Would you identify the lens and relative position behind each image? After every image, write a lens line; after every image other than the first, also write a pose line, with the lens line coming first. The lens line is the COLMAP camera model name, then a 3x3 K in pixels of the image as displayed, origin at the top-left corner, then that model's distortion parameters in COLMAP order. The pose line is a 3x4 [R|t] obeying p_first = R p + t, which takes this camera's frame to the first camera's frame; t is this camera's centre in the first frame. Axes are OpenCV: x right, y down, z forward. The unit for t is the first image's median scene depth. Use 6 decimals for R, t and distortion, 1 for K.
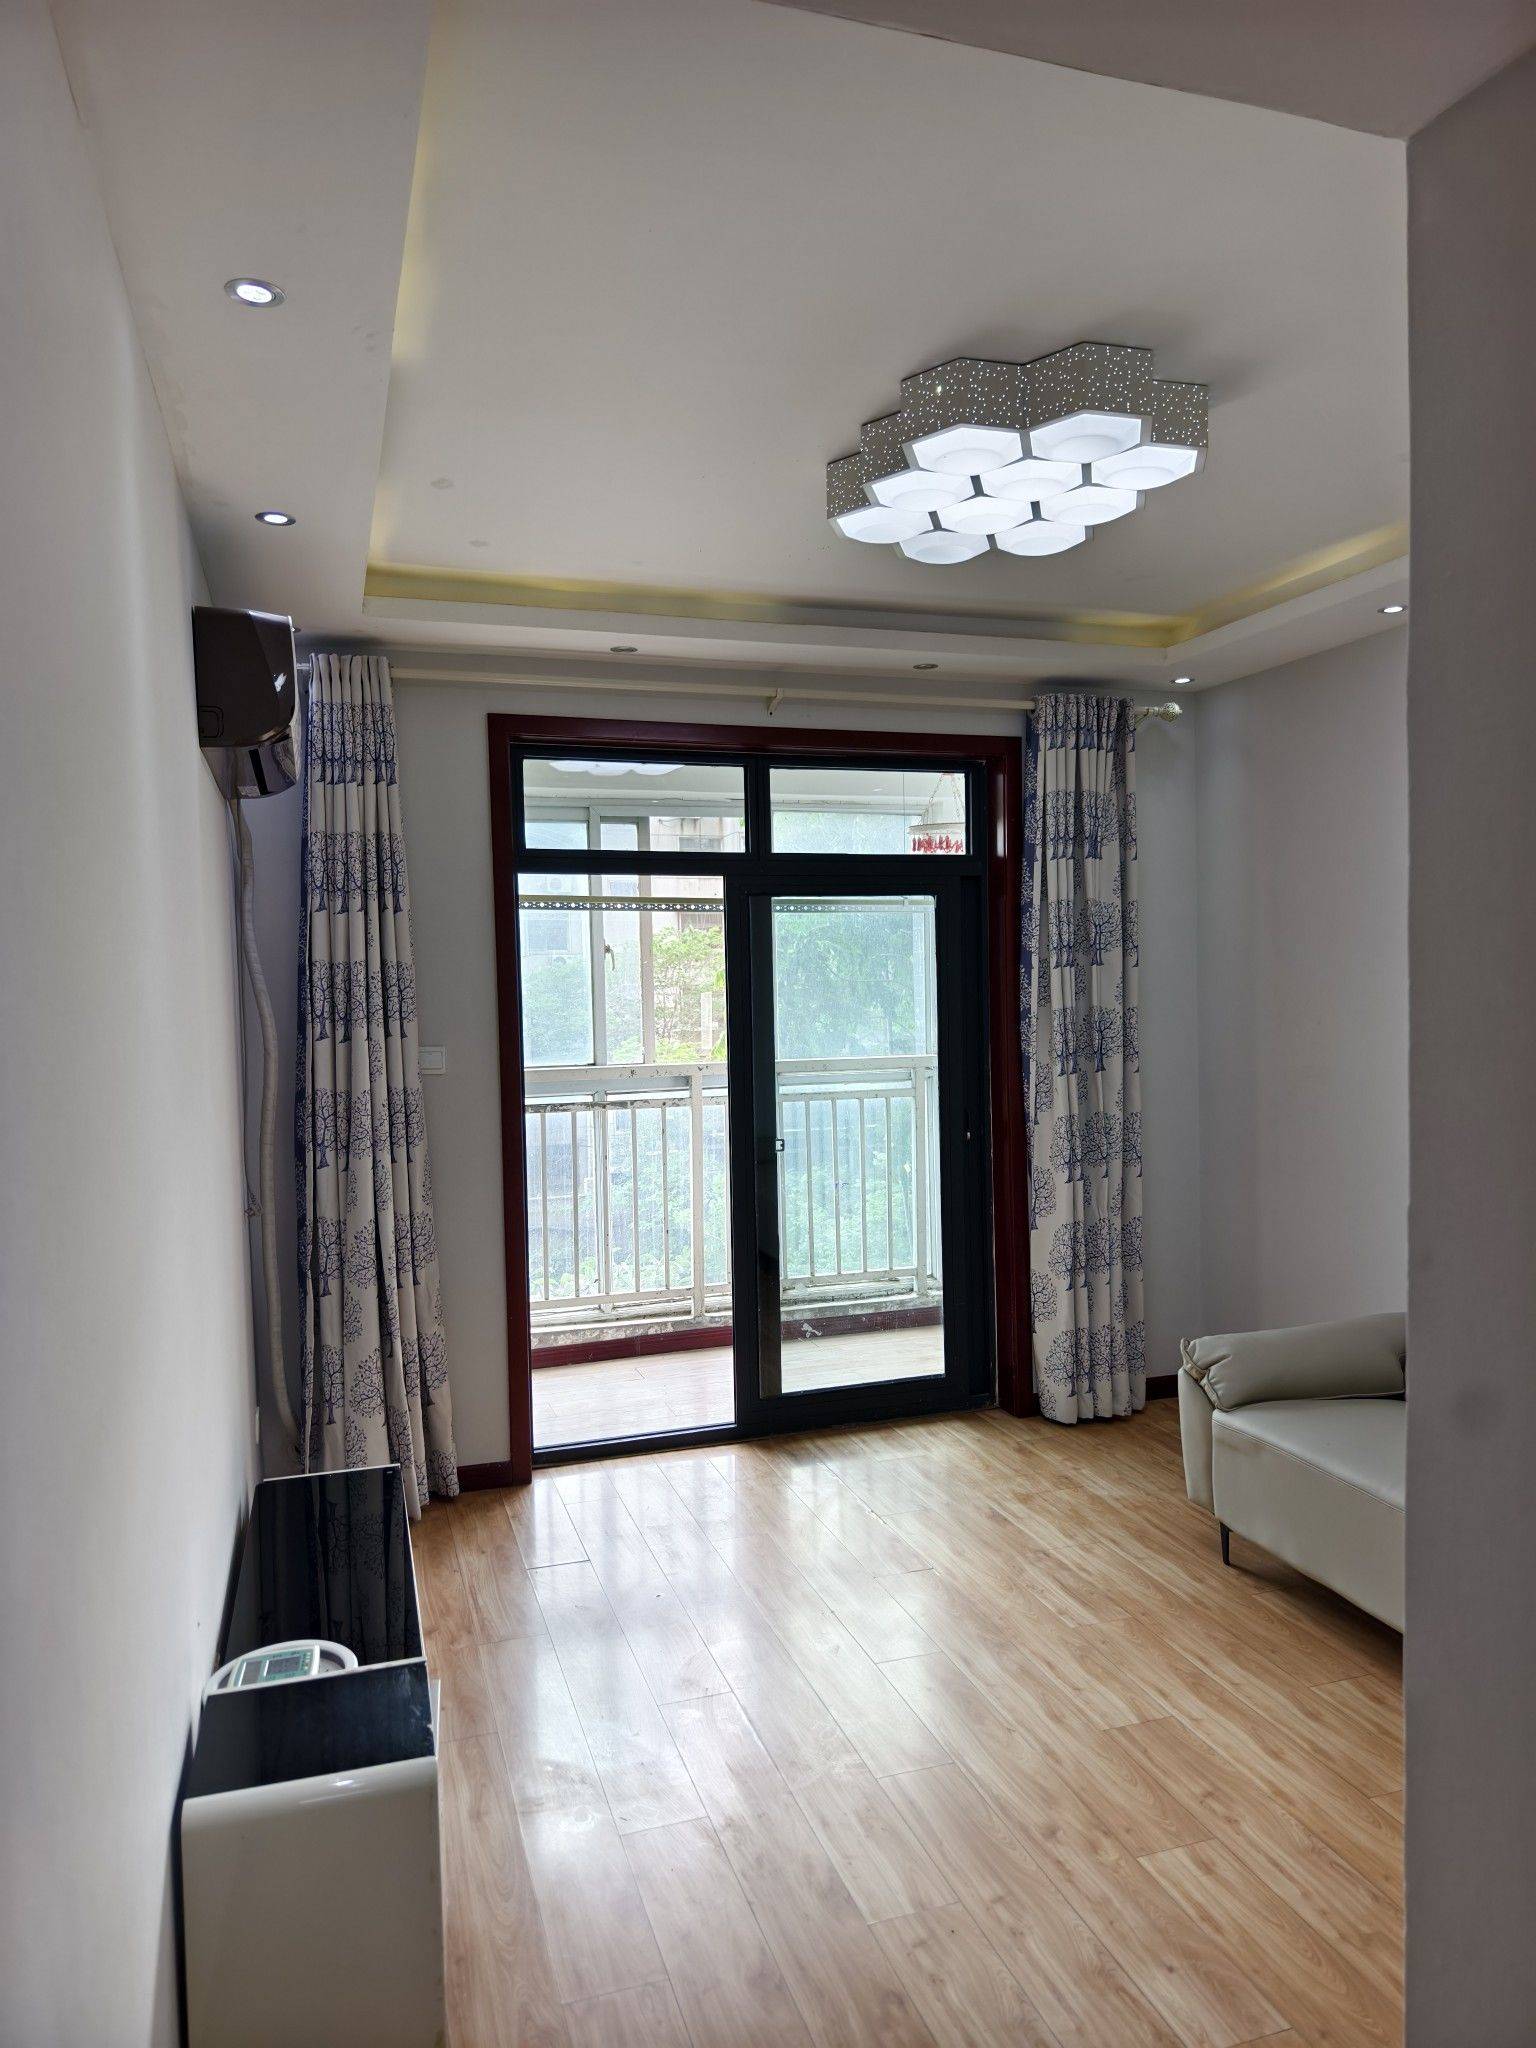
lens RADIAL K [[1368.6, 0, 775.9], [0, 1368.6, 1025.2], [0, 0, 1]] dist [-0.002816, -0.001839]
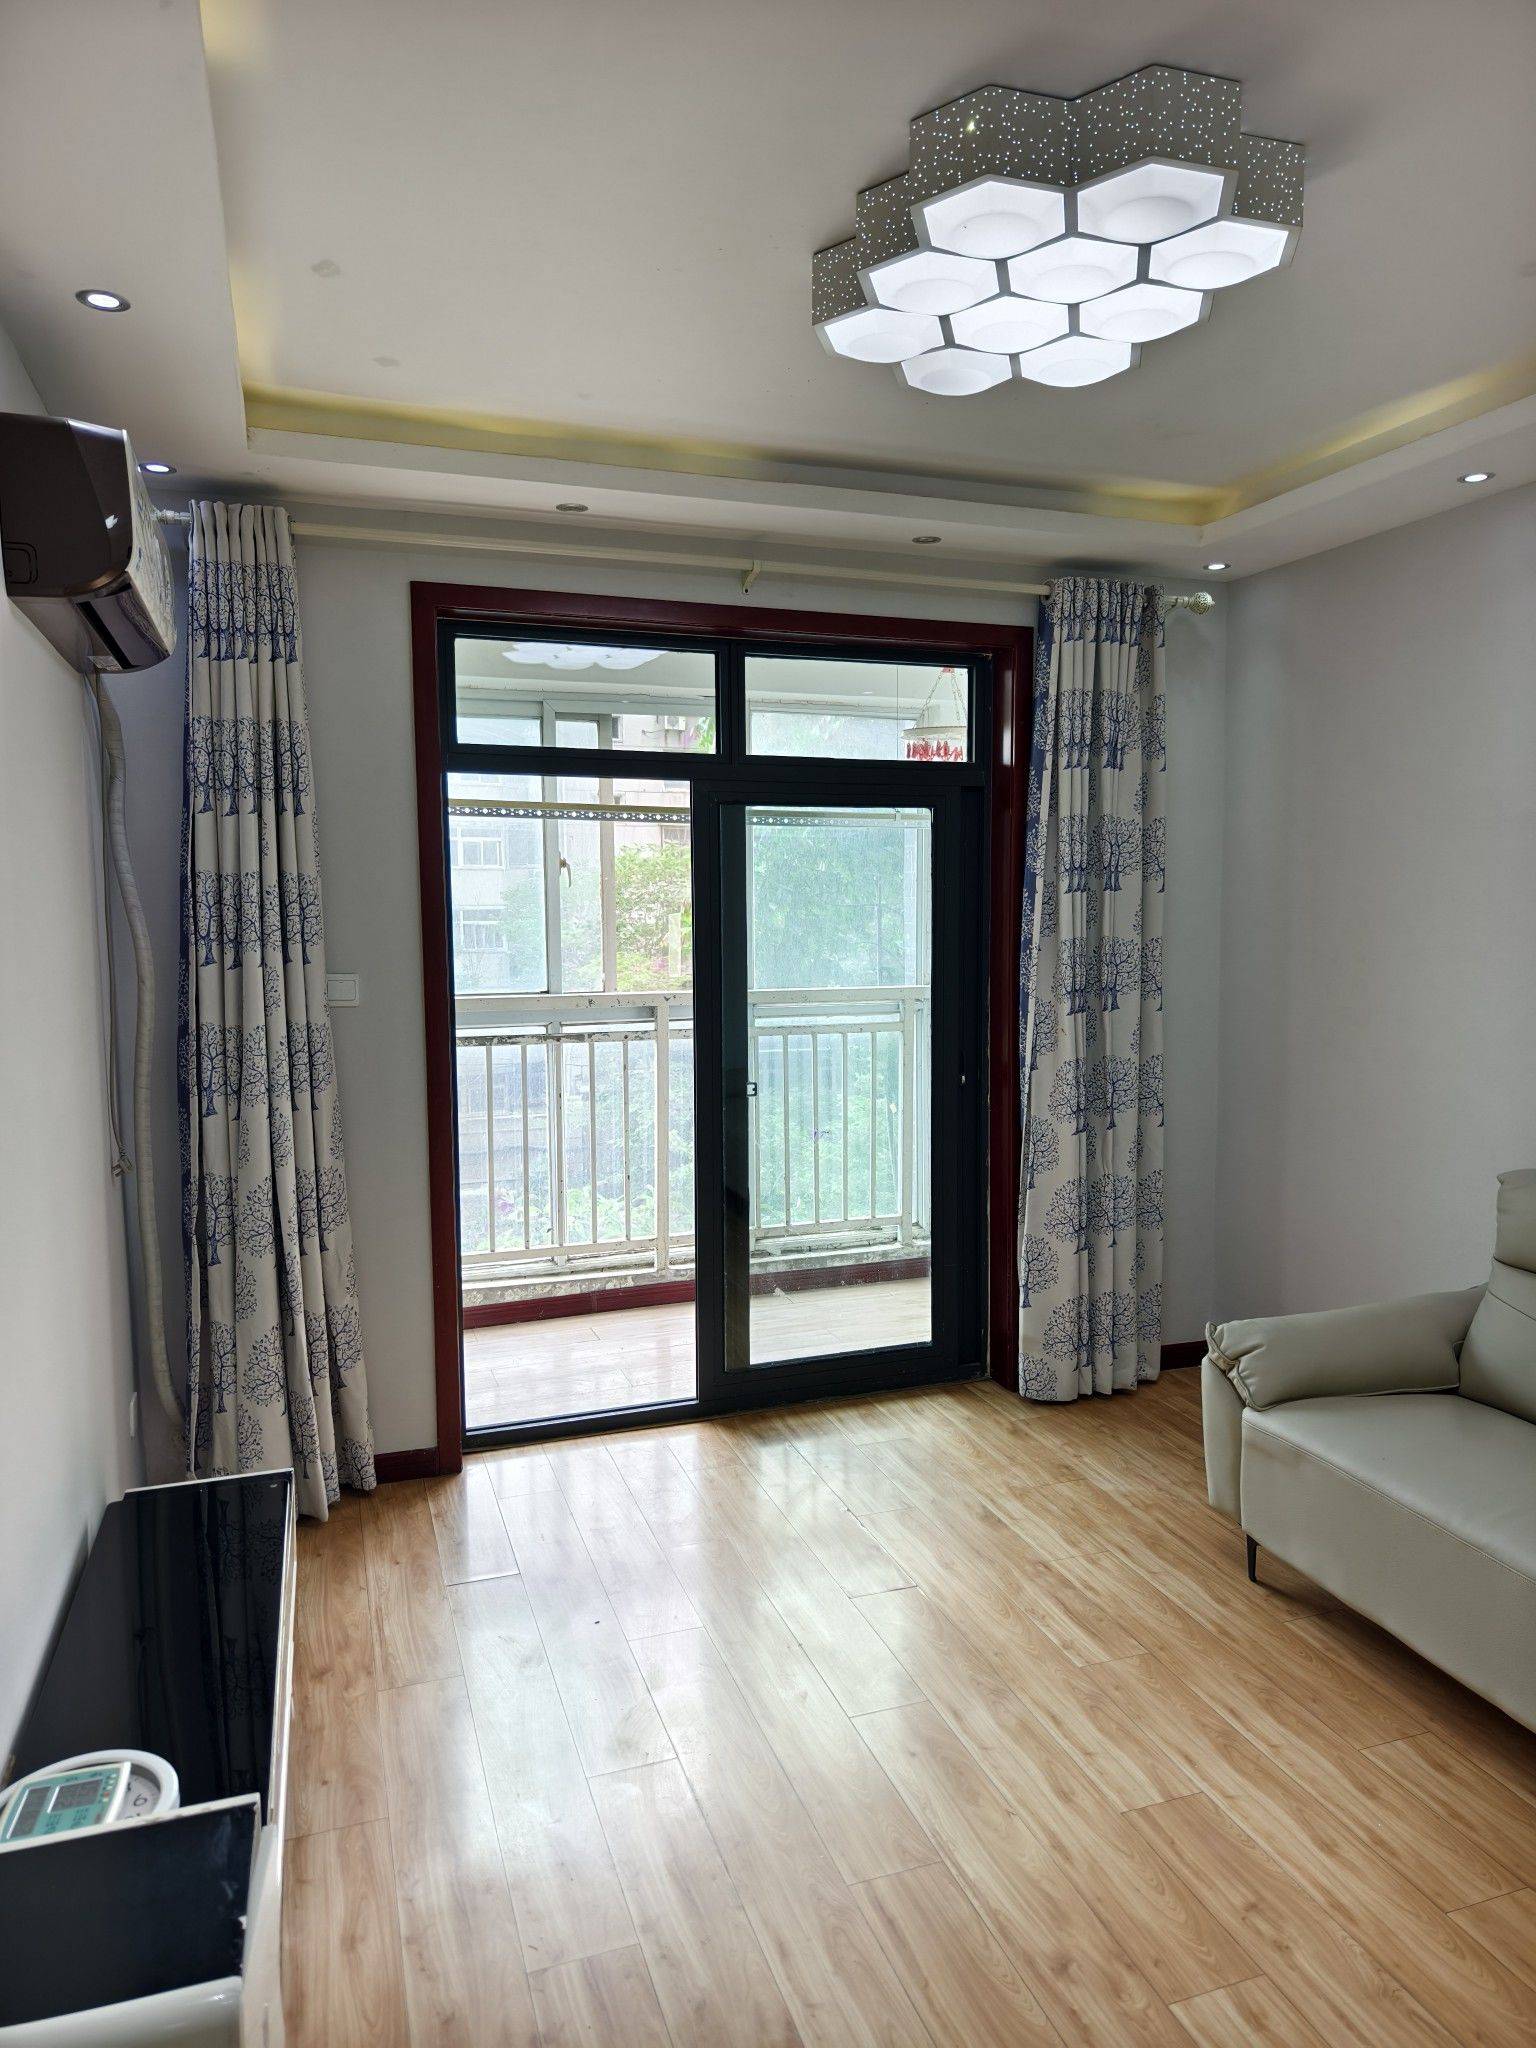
lens RADIAL K [[1368.6, 0, 788.2], [0, 1368.6, 1005.9], [0, 0, 1]] dist [-0.002816, -0.001839]
pose [[0.999692, 0.013631, 0.020760, 0.009601], [-0.014566, 0.998853, 0.045622, -0.007990], [-0.020115, -0.045911, 0.998743, 0.146337]]
